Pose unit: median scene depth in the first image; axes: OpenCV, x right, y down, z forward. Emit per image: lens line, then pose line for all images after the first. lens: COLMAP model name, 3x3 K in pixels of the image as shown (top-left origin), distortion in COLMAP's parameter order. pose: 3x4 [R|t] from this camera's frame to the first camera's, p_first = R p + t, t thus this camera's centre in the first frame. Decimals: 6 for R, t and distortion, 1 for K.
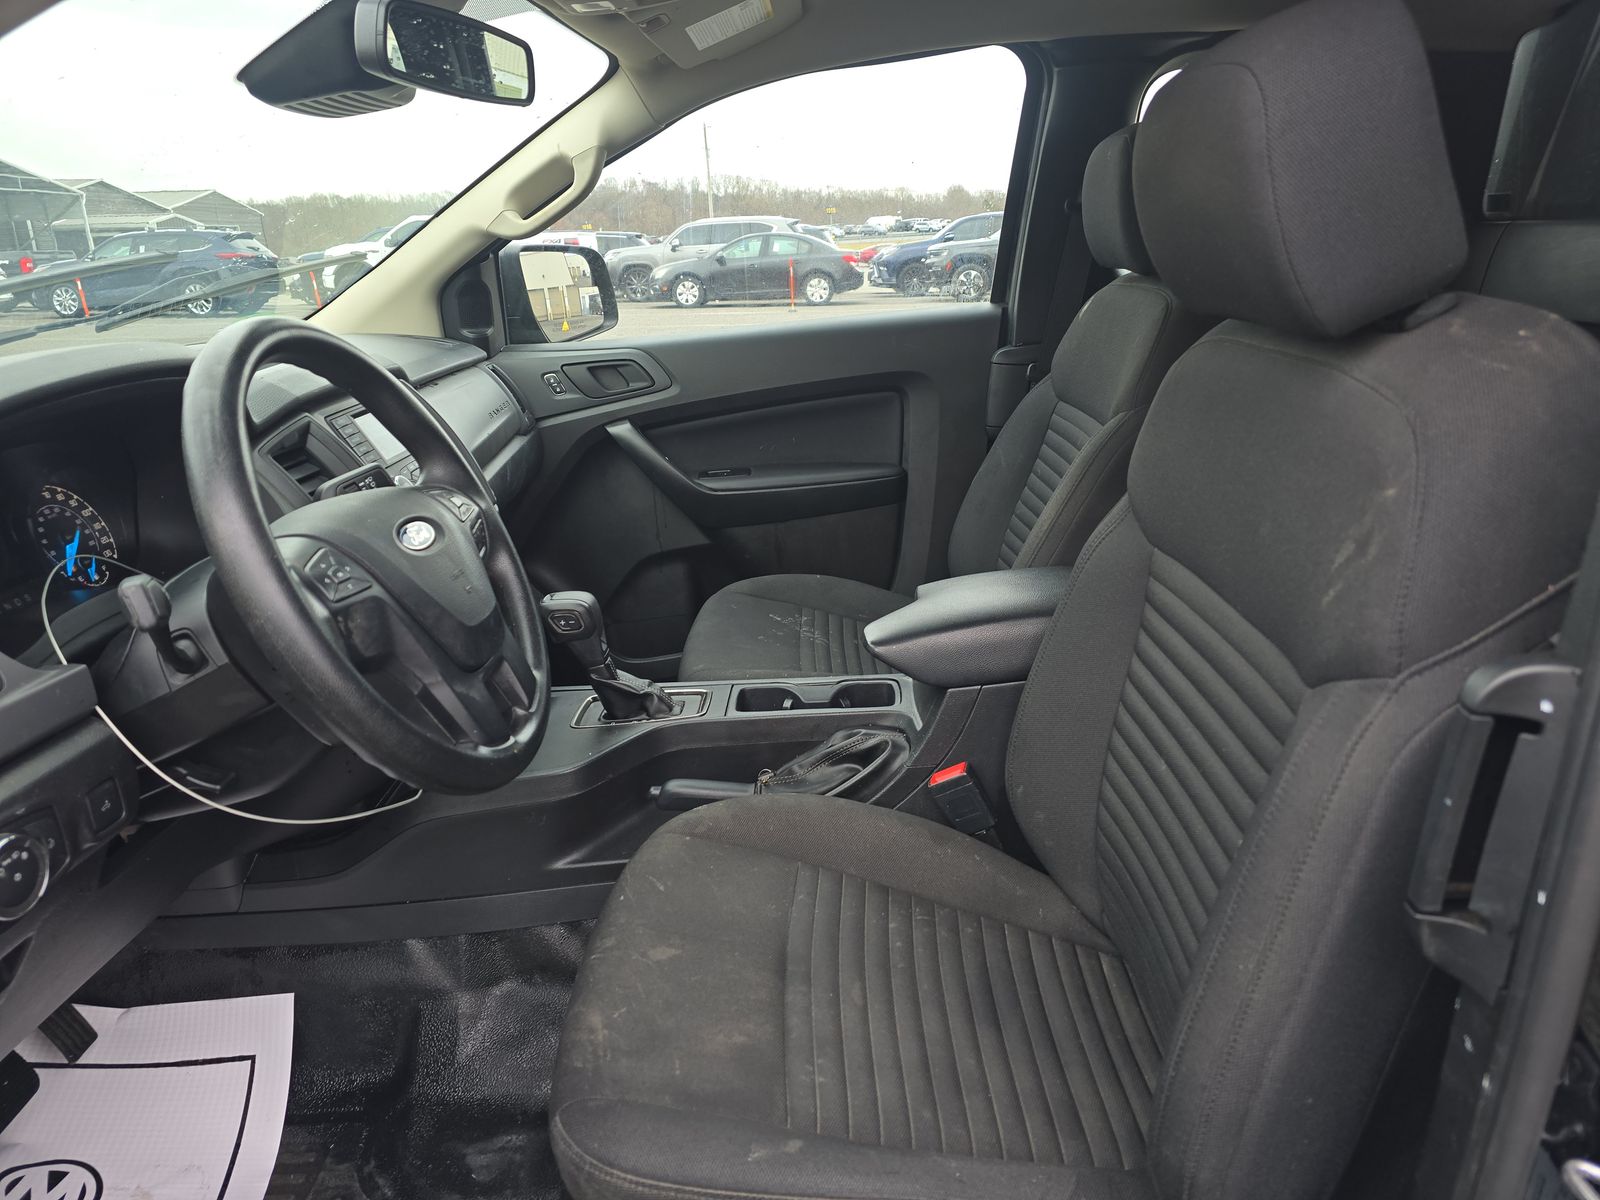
lens RADIAL K [[1087.6, 0, 802.0], [0, 1087.6, 607.2], [0, 0, 1]] dist [0.054767, -0.049366]
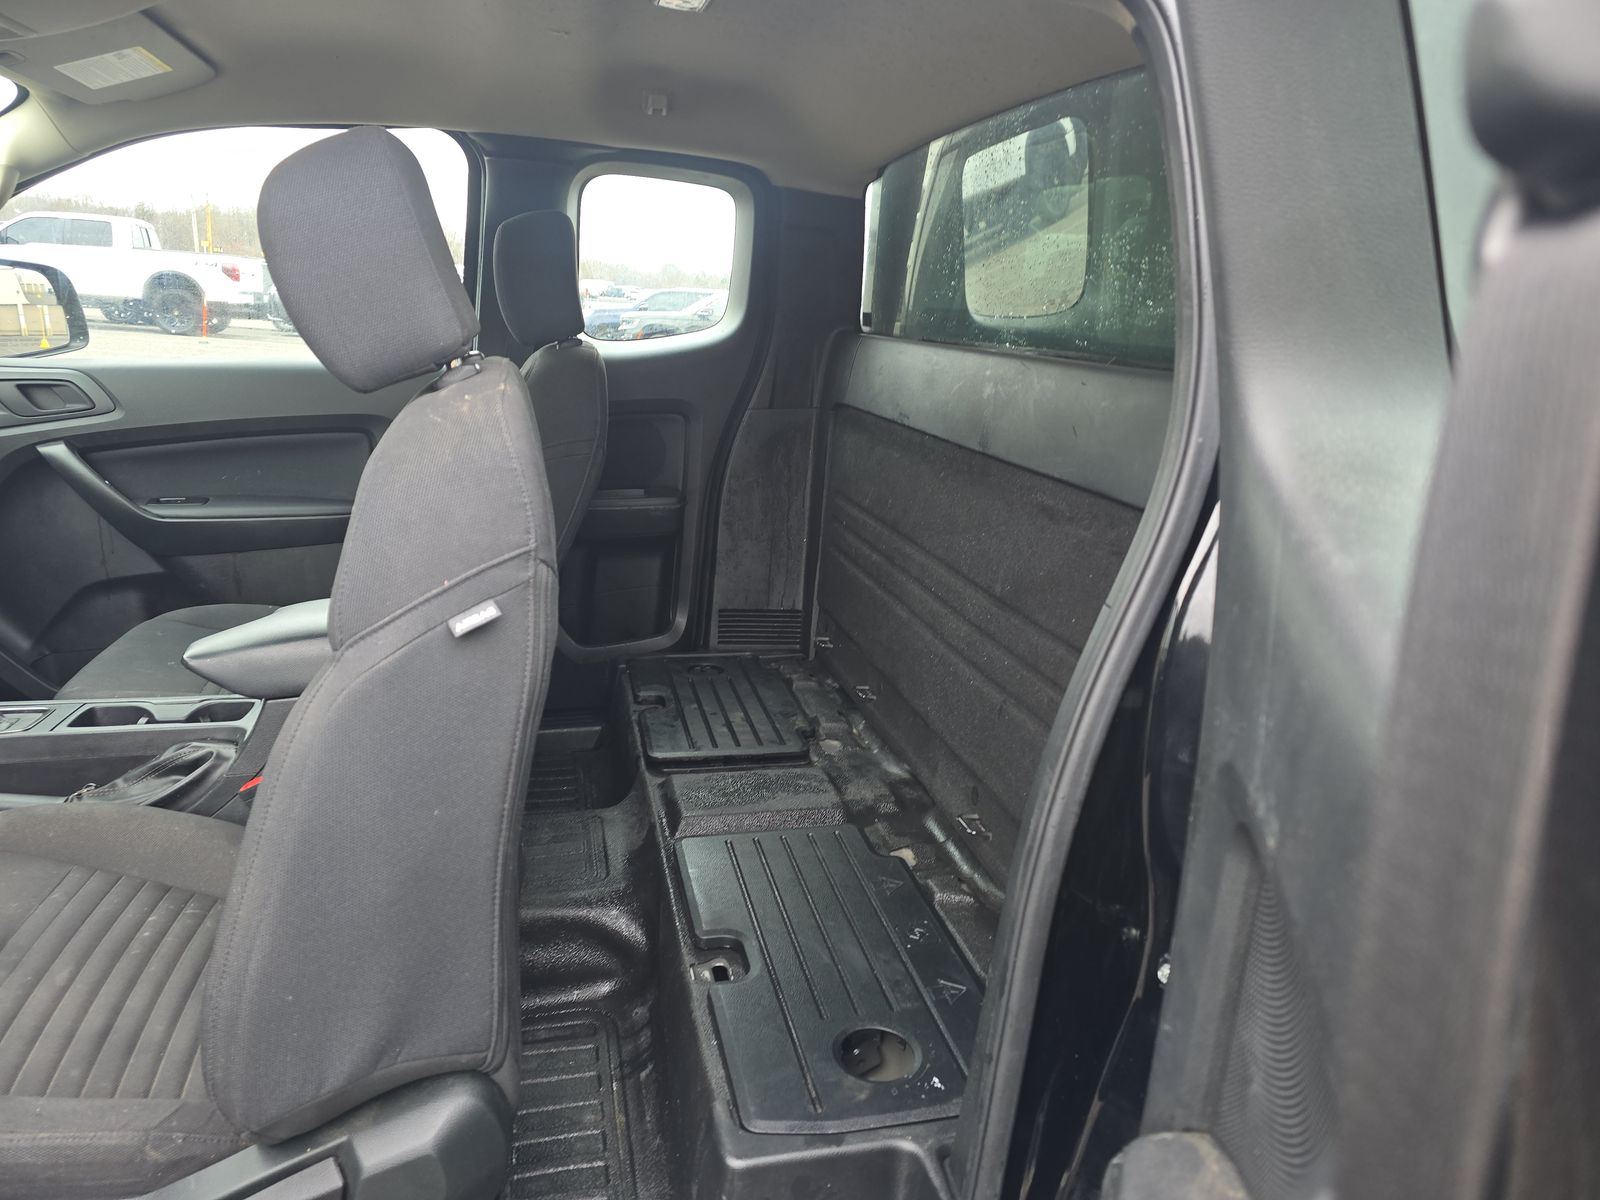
lens RADIAL K [[1087.6, 0, 808.3], [0, 1087.6, 604.2], [0, 0, 1]] dist [0.054767, -0.049366]
pose [[0.962200, 0.031199, 0.270550, 0.225982], [-0.014654, 0.997908, -0.062960, 0.026291], [-0.271948, 0.056615, 0.960645, -0.121289]]
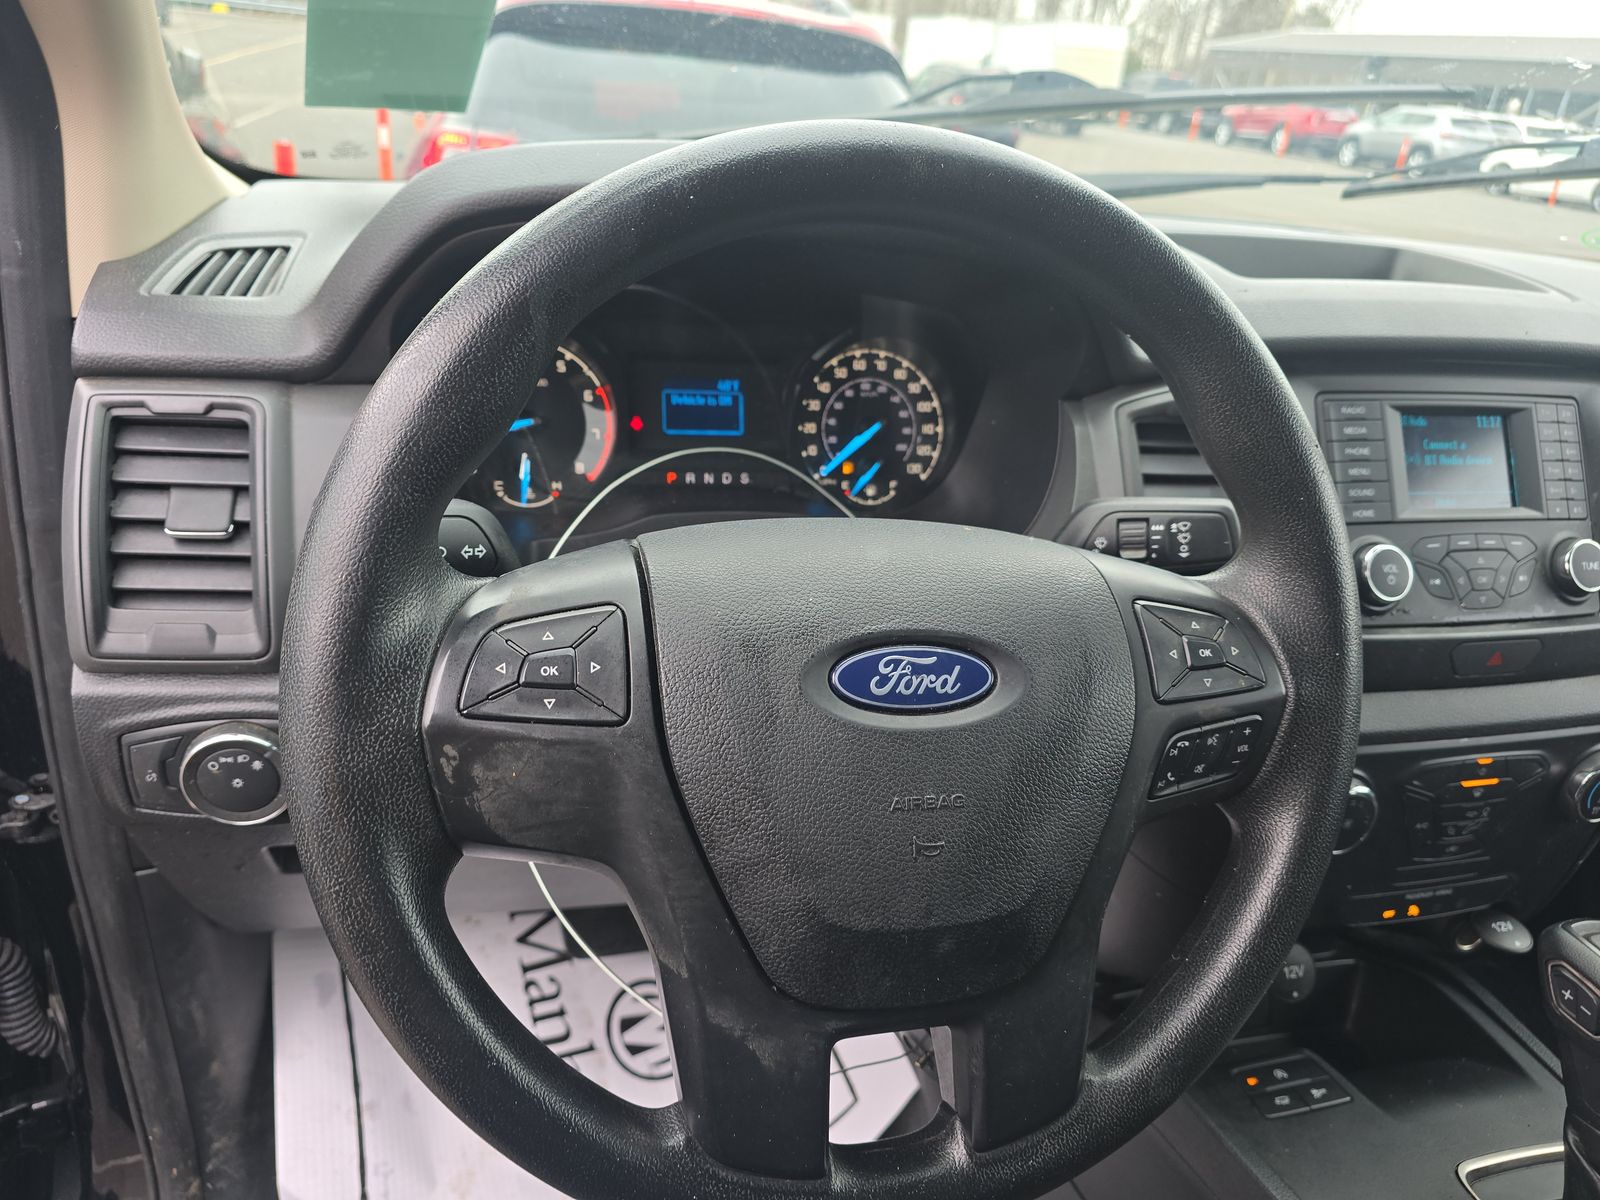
lens RADIAL K [[1087.6, 0, 809.7], [0, 1087.6, 619.8], [0, 0, 1]] dist [0.054767, -0.049366]
pose [[0.295785, 0.485162, -0.822879, -0.007105], [-0.409890, 0.842551, 0.349425, -0.096934], [0.862845, 0.233935, 0.448077, 0.336946]]
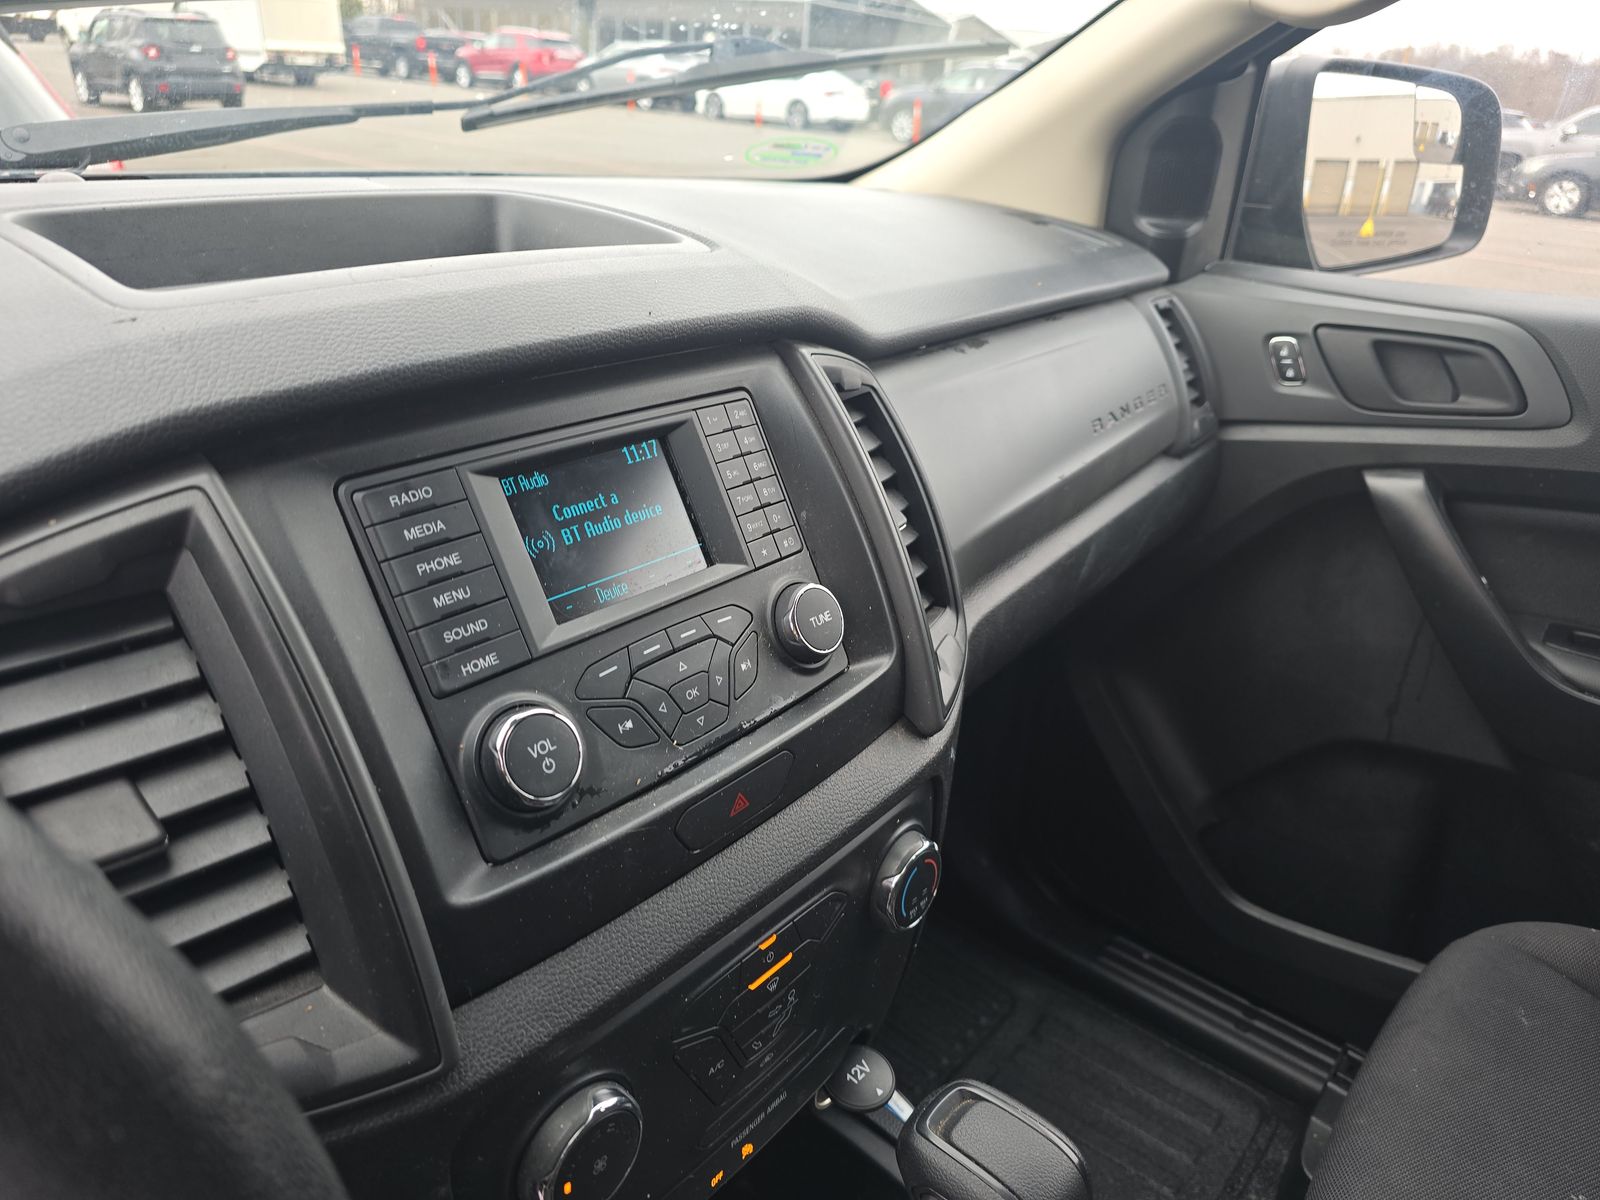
lens RADIAL K [[1087.6, 0, 767.7], [0, 1087.6, 609.3], [0, 0, 1]] dist [0.054767, -0.049366]
pose [[0.763564, 0.350589, -0.542271, -0.103226], [-0.286671, 0.936529, 0.201827, -0.137927], [0.578610, 0.001345, 0.815603, 0.489785]]
